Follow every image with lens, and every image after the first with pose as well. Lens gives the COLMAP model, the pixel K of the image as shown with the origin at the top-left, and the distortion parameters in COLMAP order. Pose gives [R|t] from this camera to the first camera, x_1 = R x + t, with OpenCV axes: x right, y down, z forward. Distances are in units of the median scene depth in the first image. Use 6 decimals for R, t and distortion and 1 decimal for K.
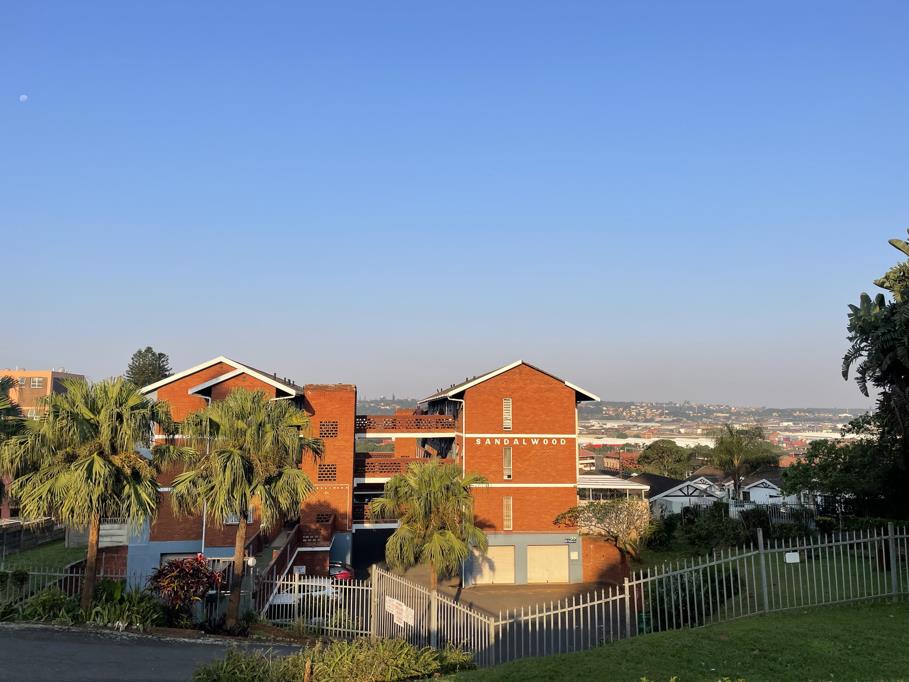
lens RADIAL K [[677.1, 0, 428.9], [0, 677.1, 358.7], [0, 0, 1]] dist [0.035642, -0.003210]
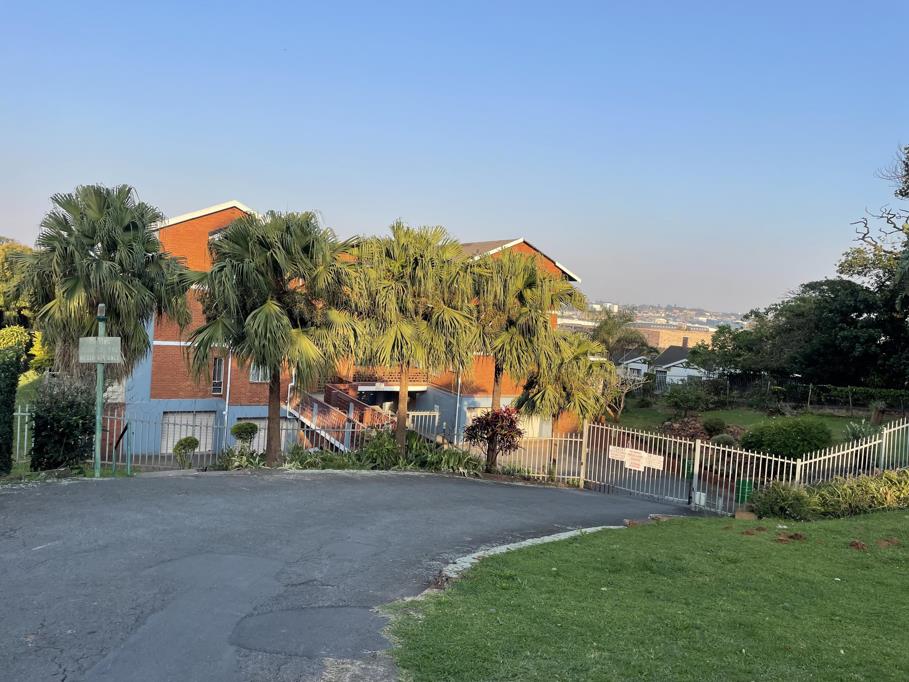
lens RADIAL K [[677.1, 0, 428.9], [0, 677.1, 358.7], [0, 0, 1]] dist [0.035642, -0.003210]
pose [[0.934943, 0.035765, 0.352990, -0.369694], [-0.101474, 0.980302, 0.169443, 0.021668], [-0.339977, -0.194239, 0.920156, 0.041829]]
